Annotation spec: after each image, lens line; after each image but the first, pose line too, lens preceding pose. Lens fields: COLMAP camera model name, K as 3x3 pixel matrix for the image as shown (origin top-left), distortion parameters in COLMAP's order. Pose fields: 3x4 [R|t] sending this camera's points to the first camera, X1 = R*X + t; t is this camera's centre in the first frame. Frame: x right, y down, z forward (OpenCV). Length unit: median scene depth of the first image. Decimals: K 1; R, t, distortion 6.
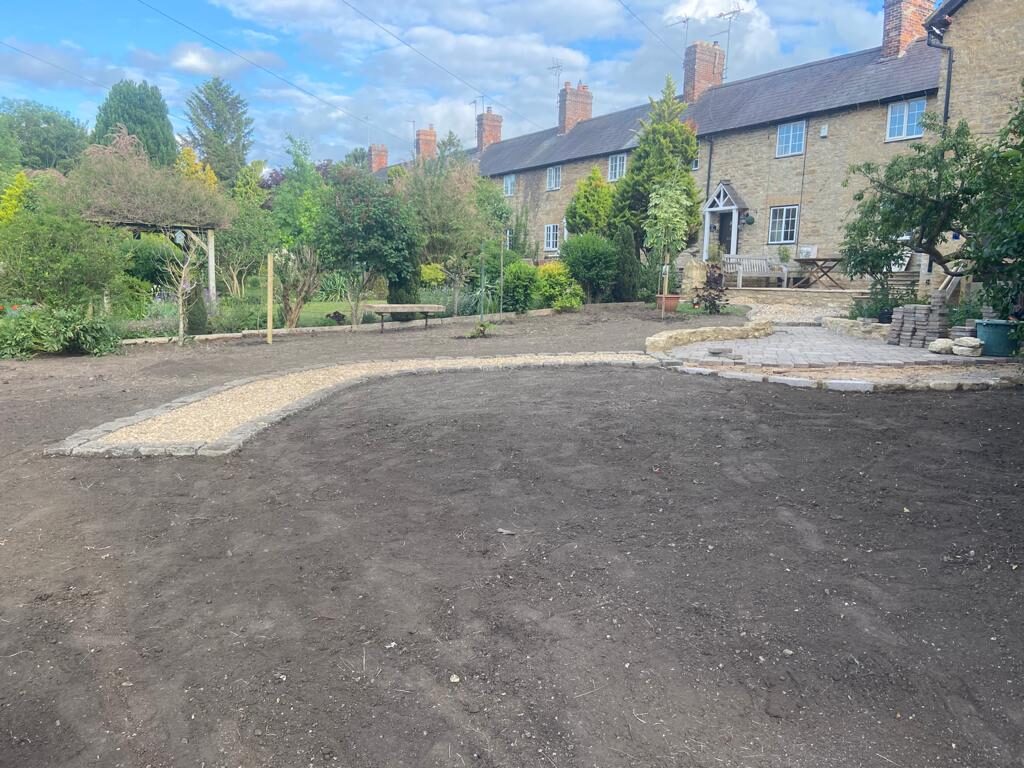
lens RADIAL K [[730.1, 0, 509.9], [0, 730.1, 388.6], [0, 0, 1]] dist [0.083142, -0.128021]
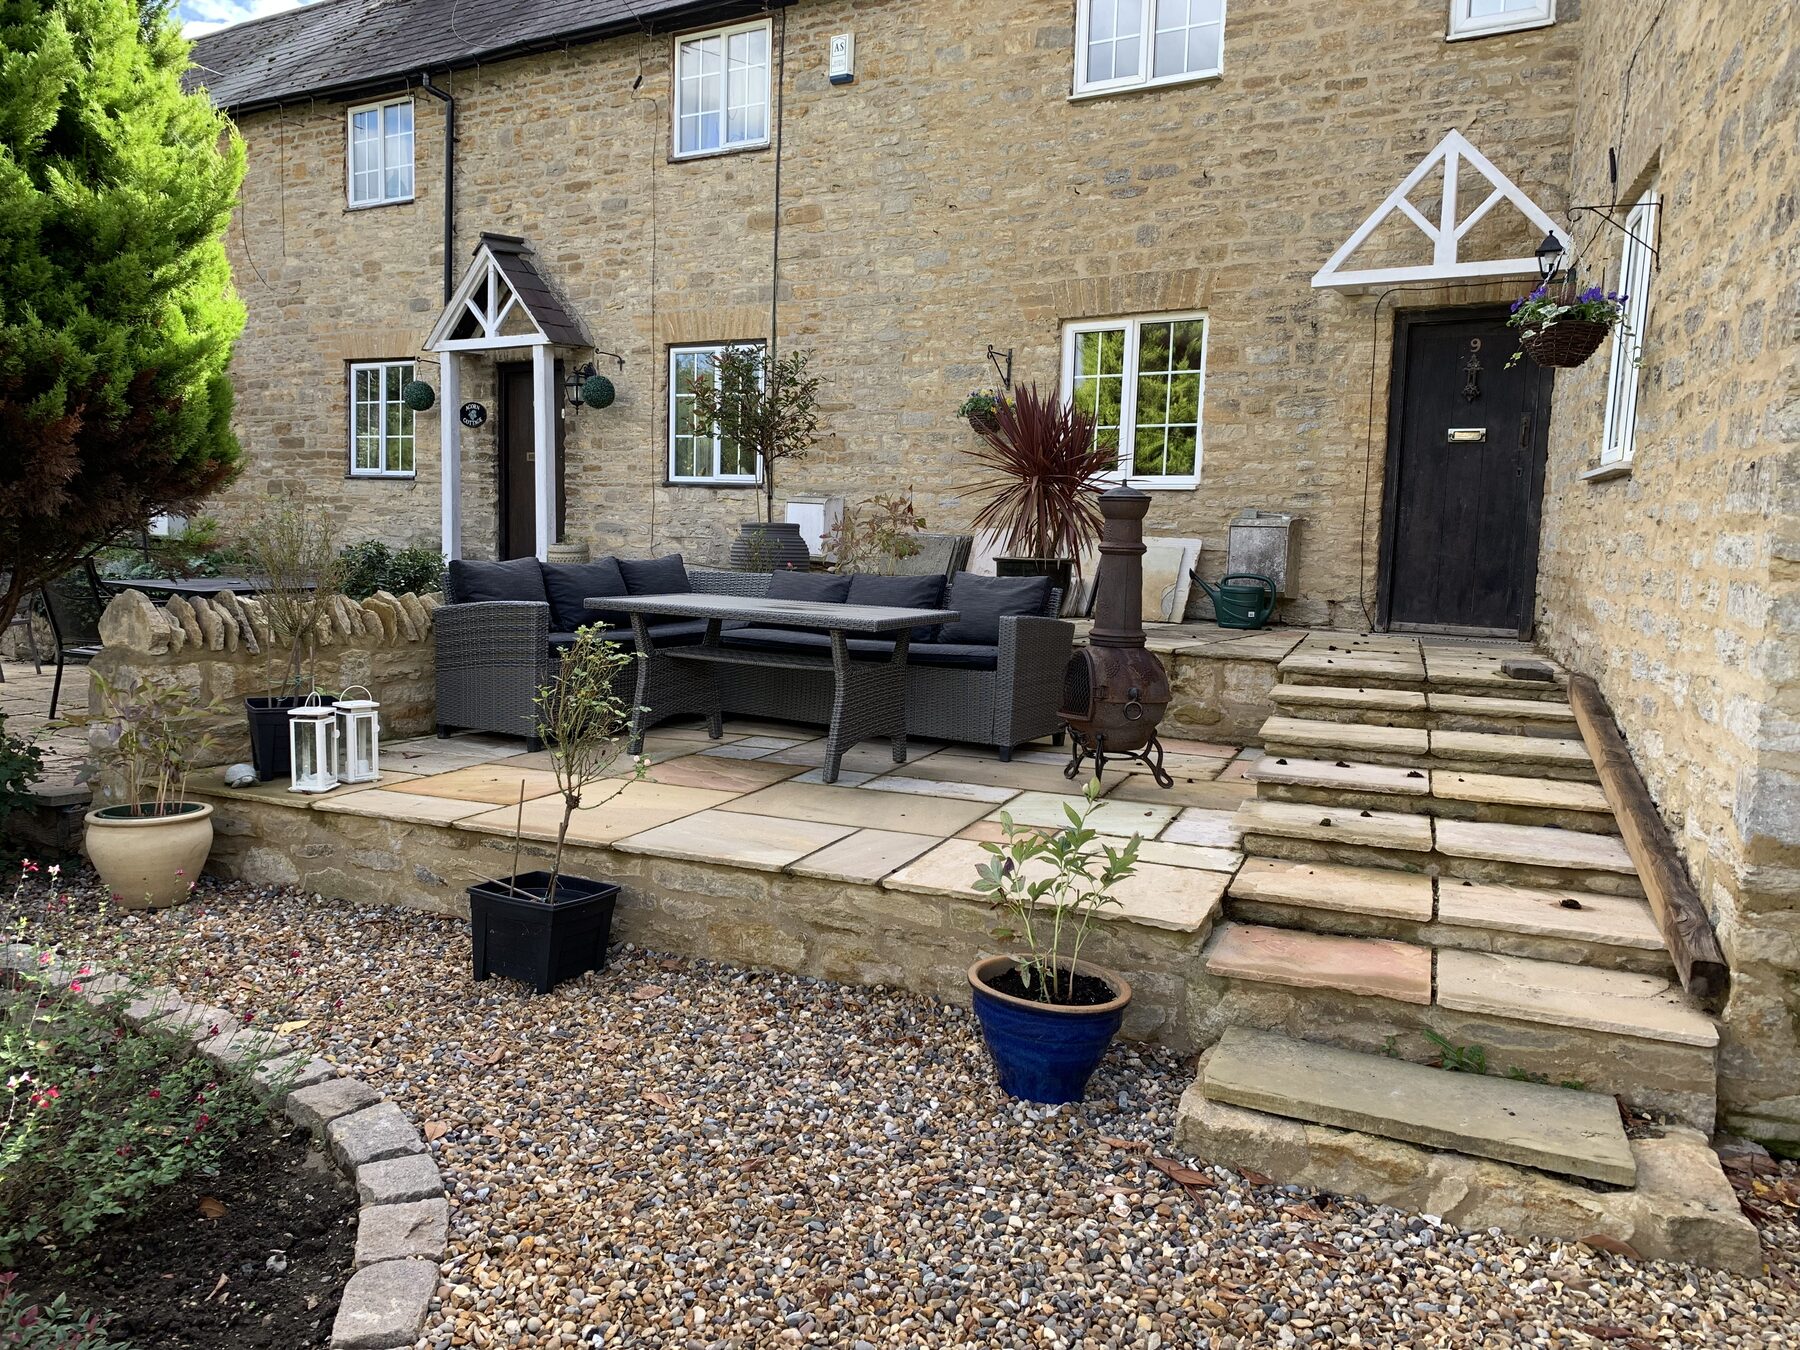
lens RADIAL K [[1371.3, 0, 894.2], [0, 1371.3, 671.3], [0, 0, 1]] dist [0.014526, -0.015547]
pose [[0.898357, -0.038500, 0.437577, 0.209626], [0.055926, 0.998070, -0.027002, -0.113254], [-0.435692, 0.048729, 0.898776, 0.537002]]
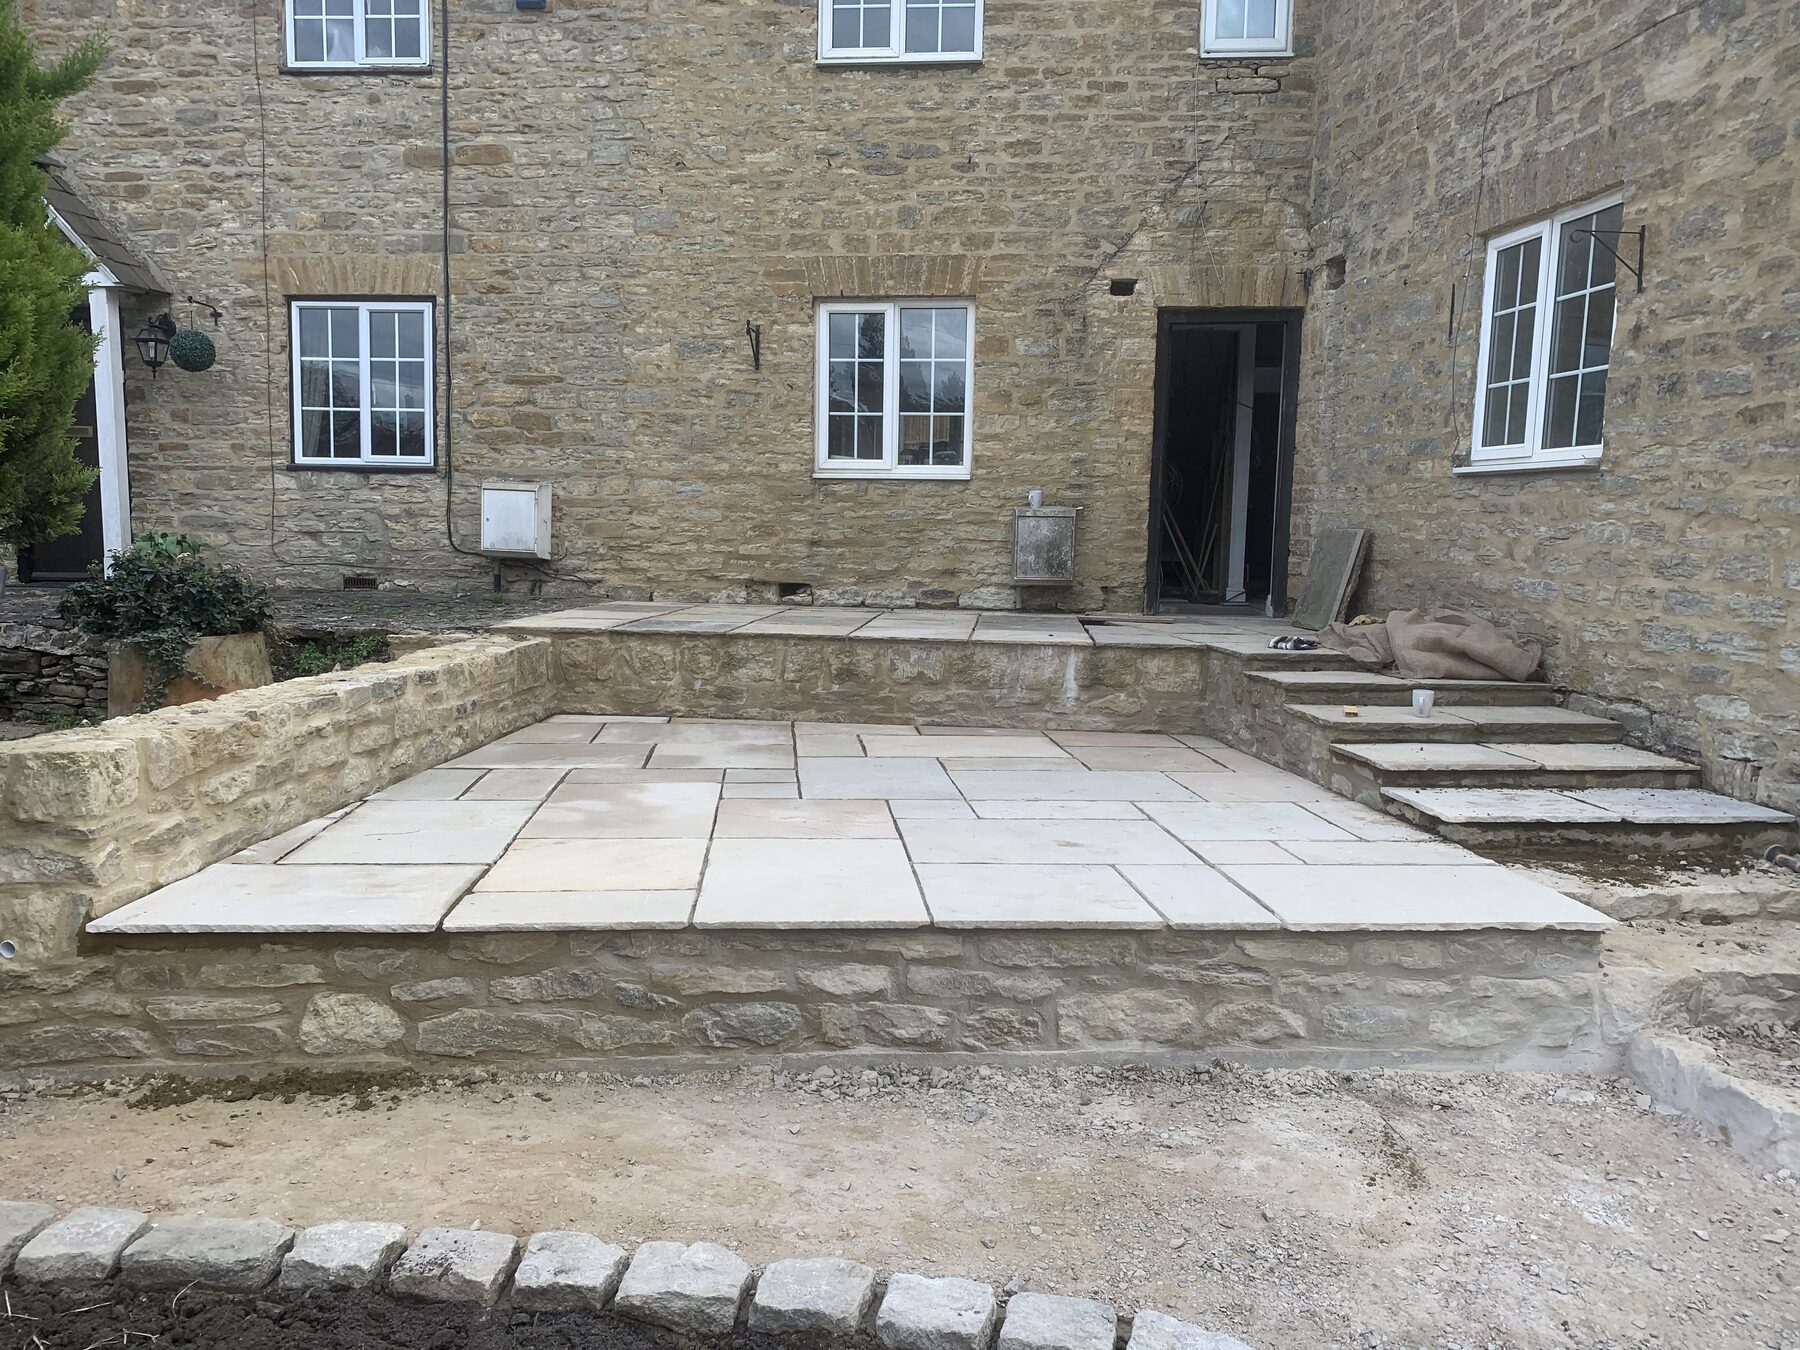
lens RADIAL K [[1371.3, 0, 894.2], [0, 1371.3, 671.3], [0, 0, 1]] dist [0.014526, -0.015547]
pose [[0.604402, -0.092288, 0.791316, 0.134173], [0.116602, 0.992819, 0.026729, -0.129562], [-0.788100, 0.076114, 0.610823, 0.633399]]
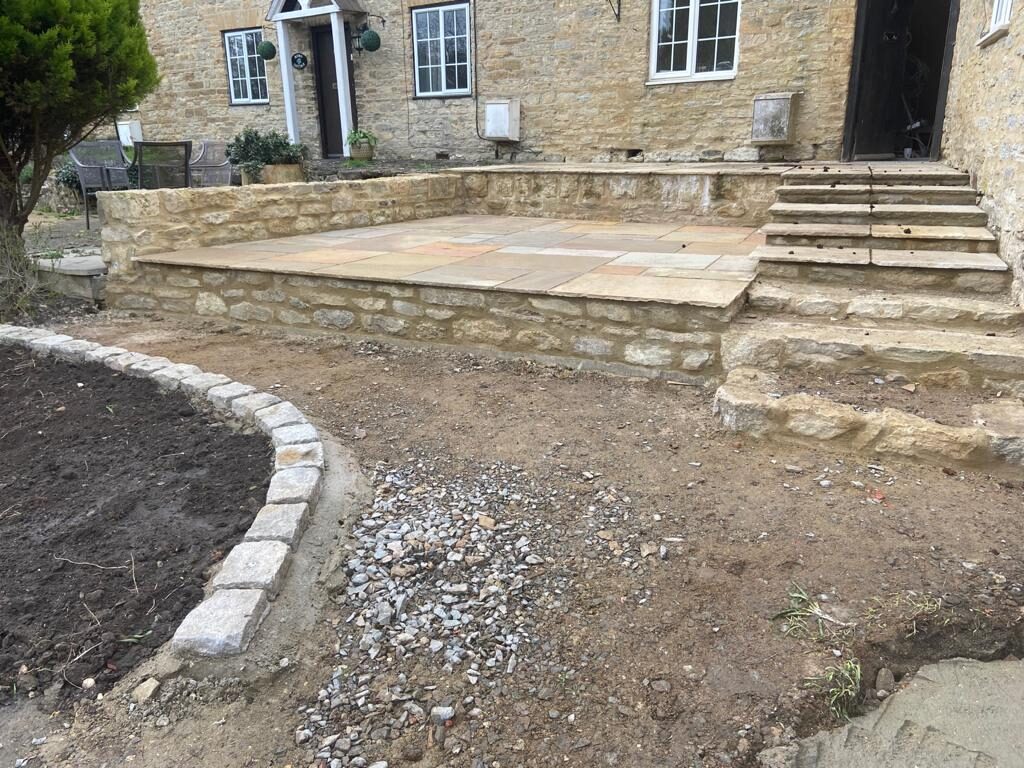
lens RADIAL K [[766.7, 0, 512.3], [0, 766.7, 379.2], [0, 0, 1]] dist [0.123303, -0.160028]
pose [[0.917932, -0.145219, 0.369205, 0.208777], [0.091237, 0.982928, 0.159776, -0.100237], [-0.386105, -0.112978, 0.915510, 0.536792]]
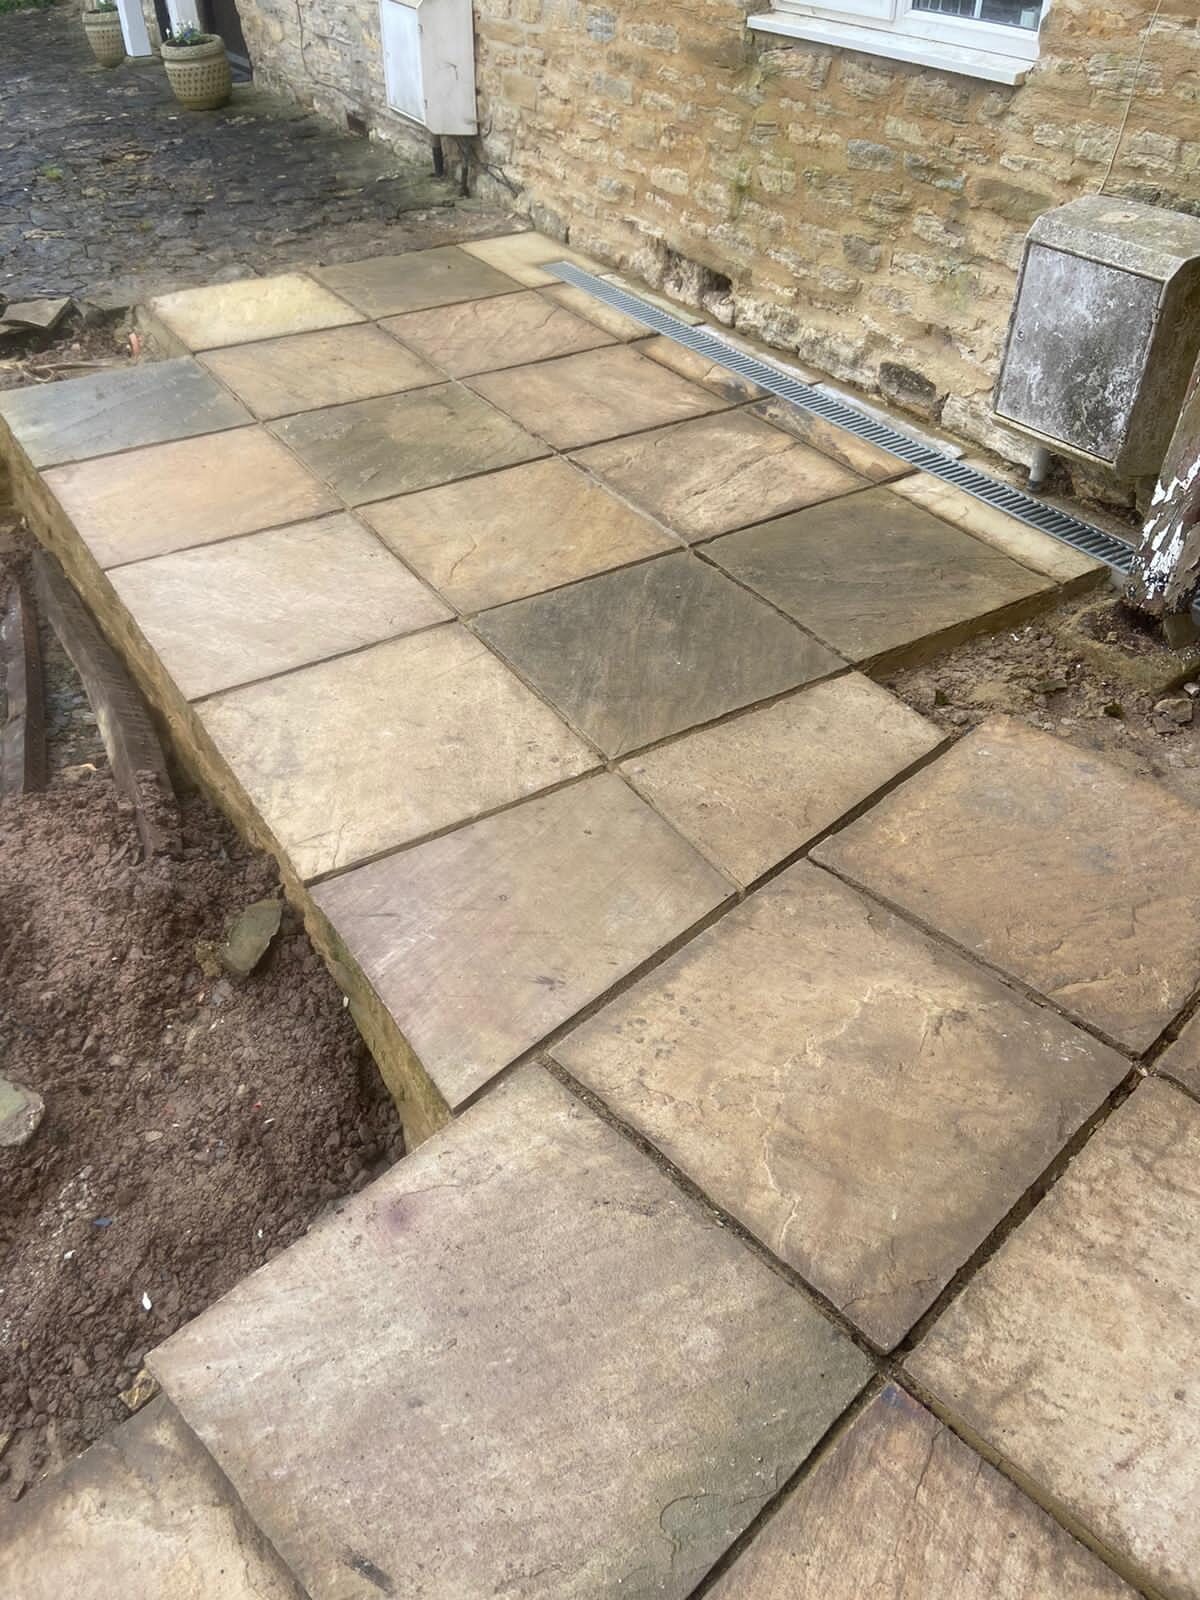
lens RADIAL K [[1197.9, 0, 606.2], [0, 1197.9, 791.4], [0, 0, 1]] dist [0.123303, -0.160028]
pose [[0.999772, -0.020499, -0.005963, 0.419793], [0.020671, 0.859724, 0.510341, -0.173982], [-0.005335, -0.510348, 0.859951, 0.706729]]
